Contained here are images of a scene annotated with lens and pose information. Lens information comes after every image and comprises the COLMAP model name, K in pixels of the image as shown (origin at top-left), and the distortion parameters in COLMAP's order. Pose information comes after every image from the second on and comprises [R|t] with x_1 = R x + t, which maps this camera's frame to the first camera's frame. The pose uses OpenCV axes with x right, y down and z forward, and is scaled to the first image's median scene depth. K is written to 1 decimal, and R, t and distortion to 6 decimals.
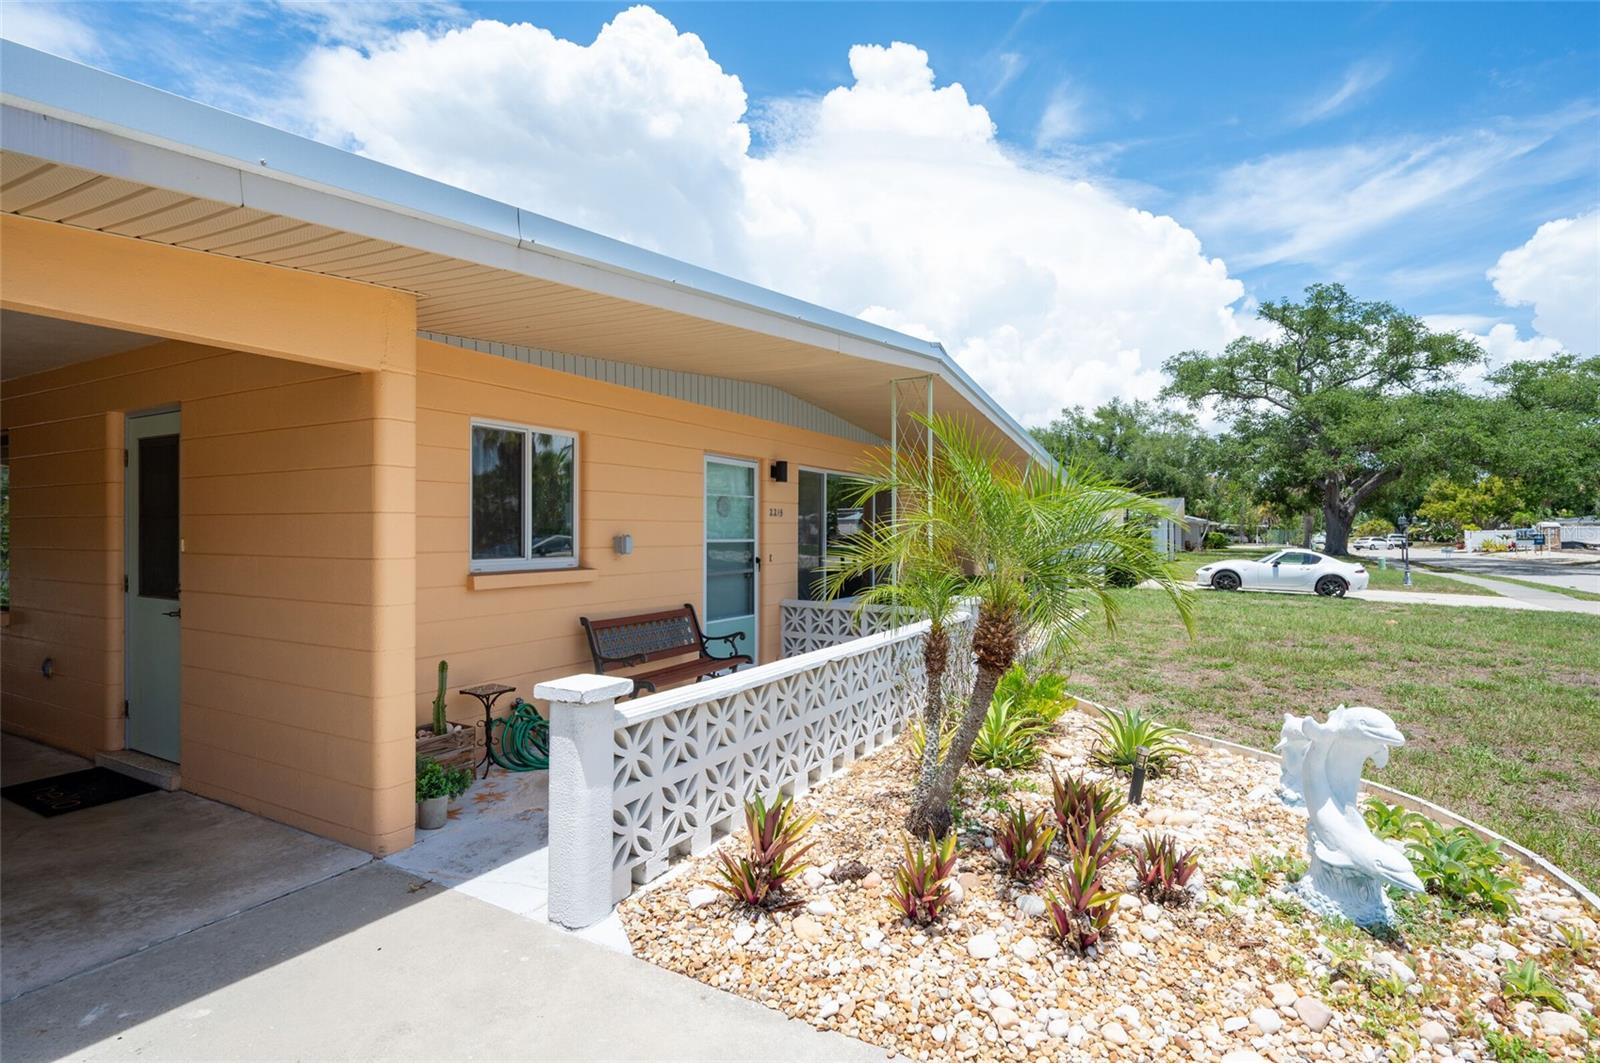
lens RADIAL K [[800.1, 0, 801.3], [0, 800.1, 531.3], [0, 0, 1]] dist [-0.003954, 0.009291]
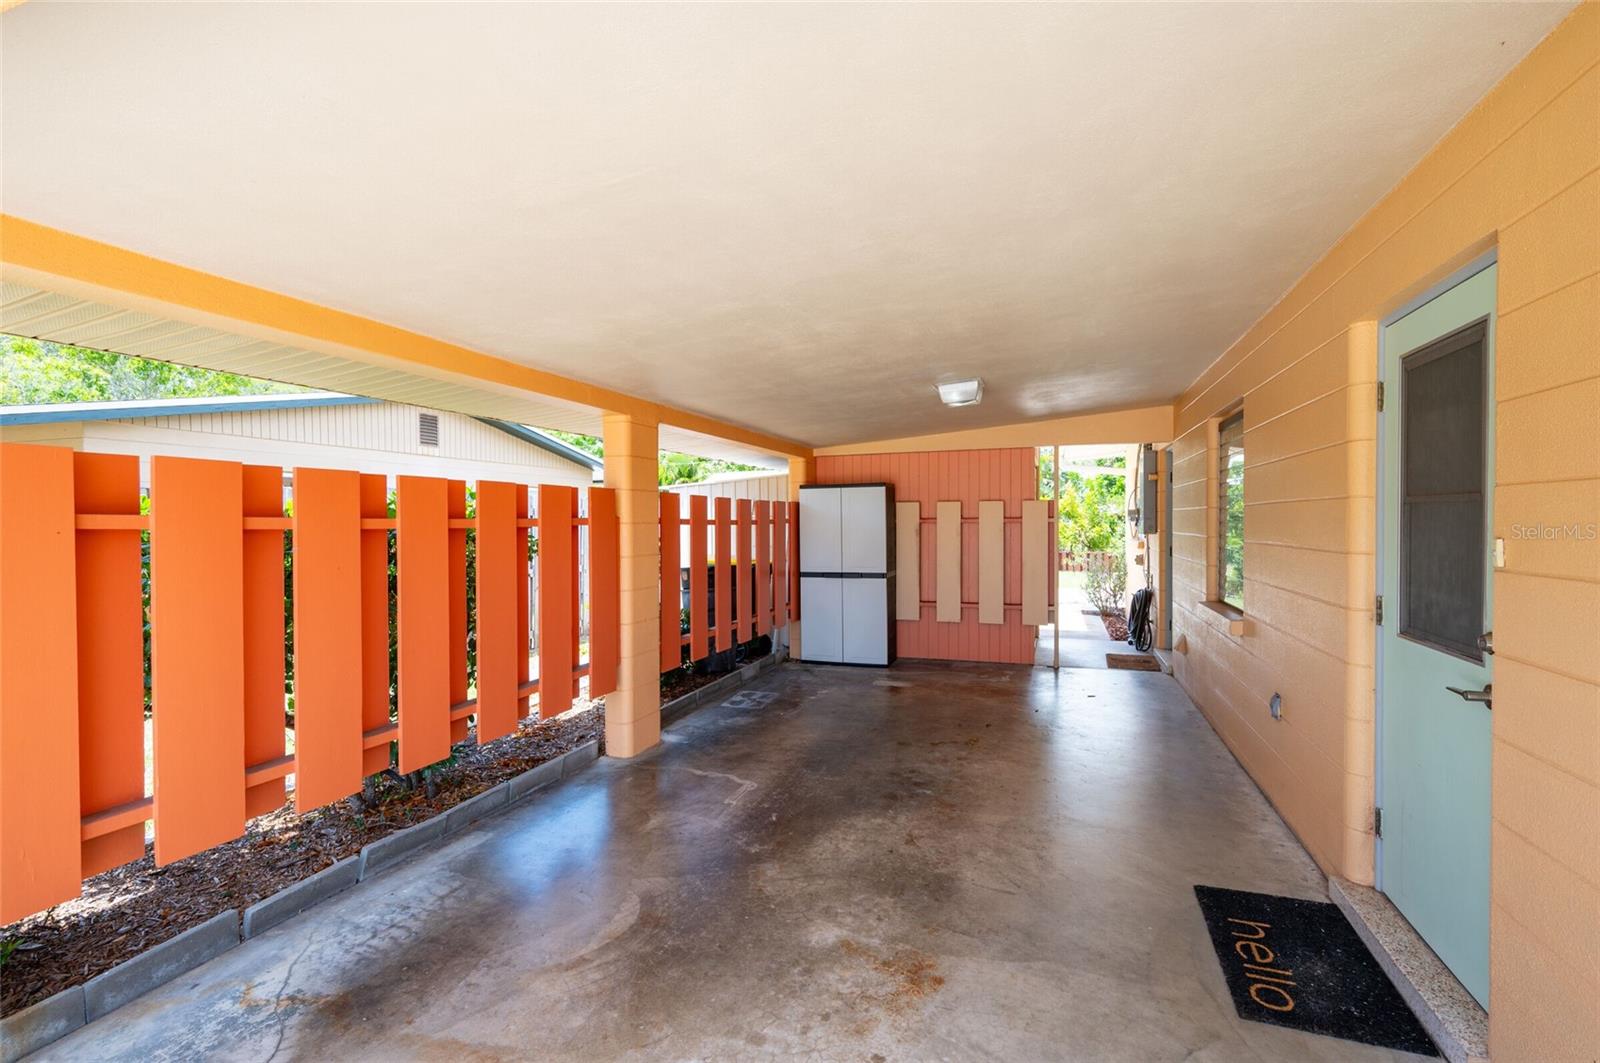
lens RADIAL K [[690.8, 0, 796.3], [0, 690.8, 532.0], [0, 0, 1]] dist [-0.002696, -0.000112]
pose [[0.160013, 0.009855, -0.987066, -0.412625], [0.001008, 0.999948, 0.010147, 0.001714], [0.987114, -0.002618, 0.159995, 0.498504]]
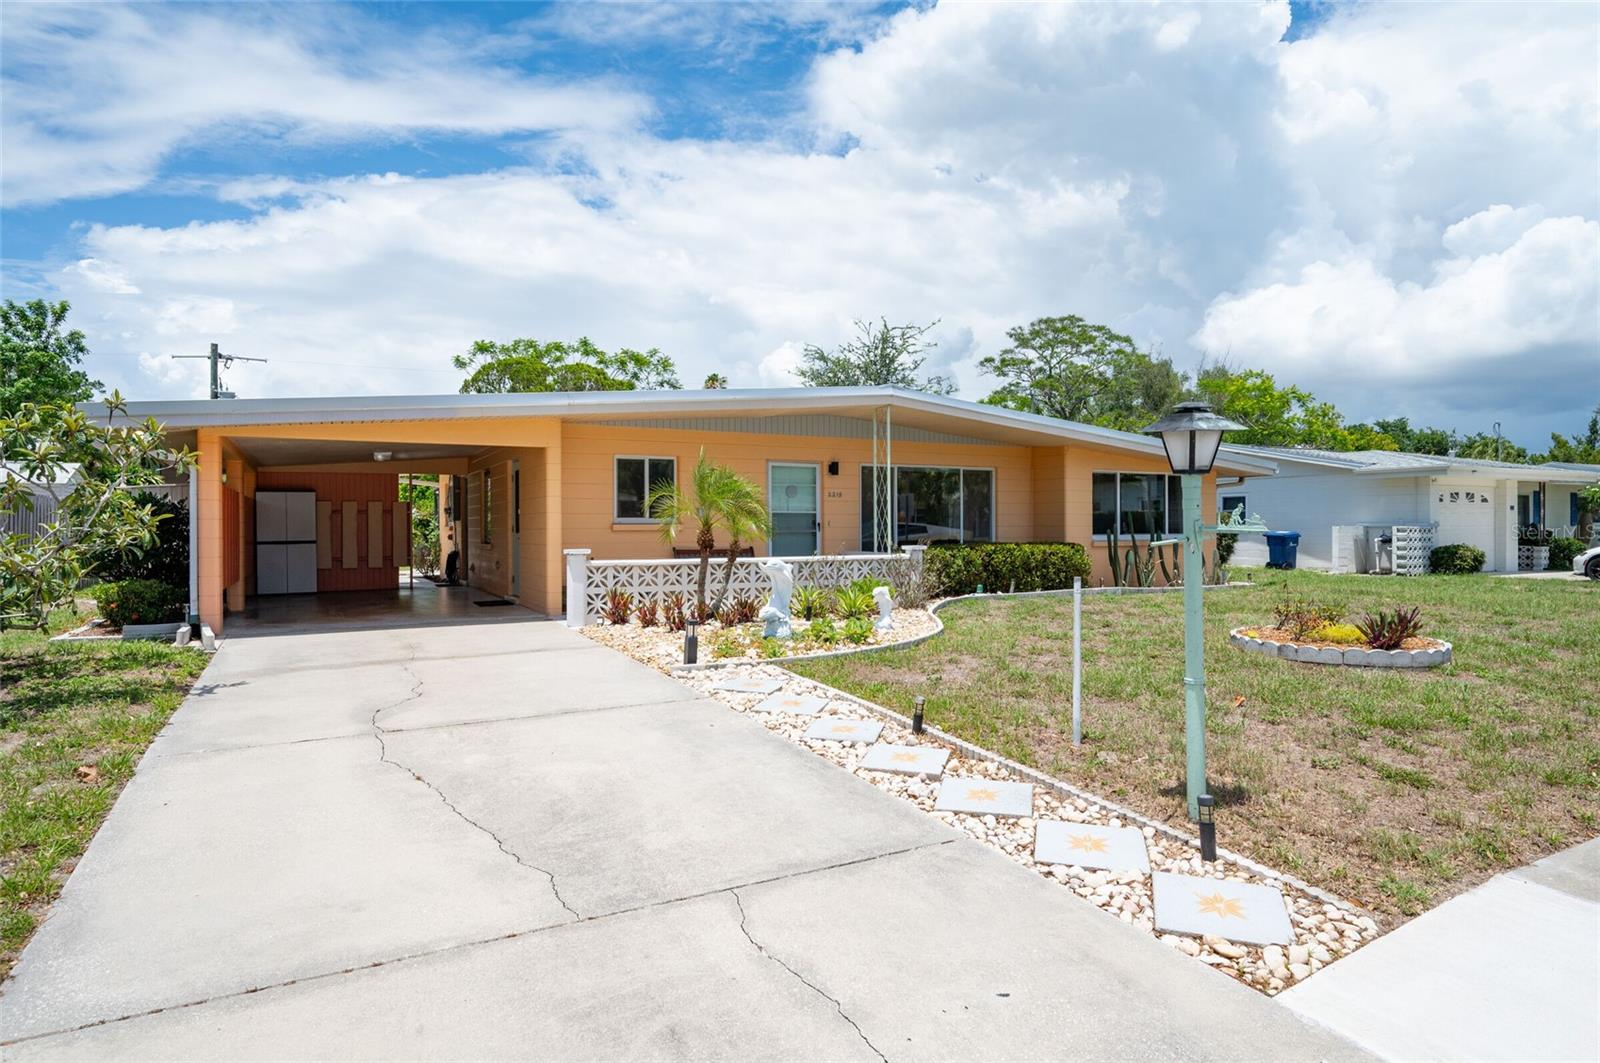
lens RADIAL K [[918.9, 0, 810.9], [0, 918.9, 538.1], [0, 0, 1]] dist [0.019363, -0.000673]
pose [[0.848405, -0.004121, -0.529332, 1.391738], [0.008972, 0.999938, 0.006597, 0.078613], [0.529272, -0.010346, 0.848389, -0.885627]]
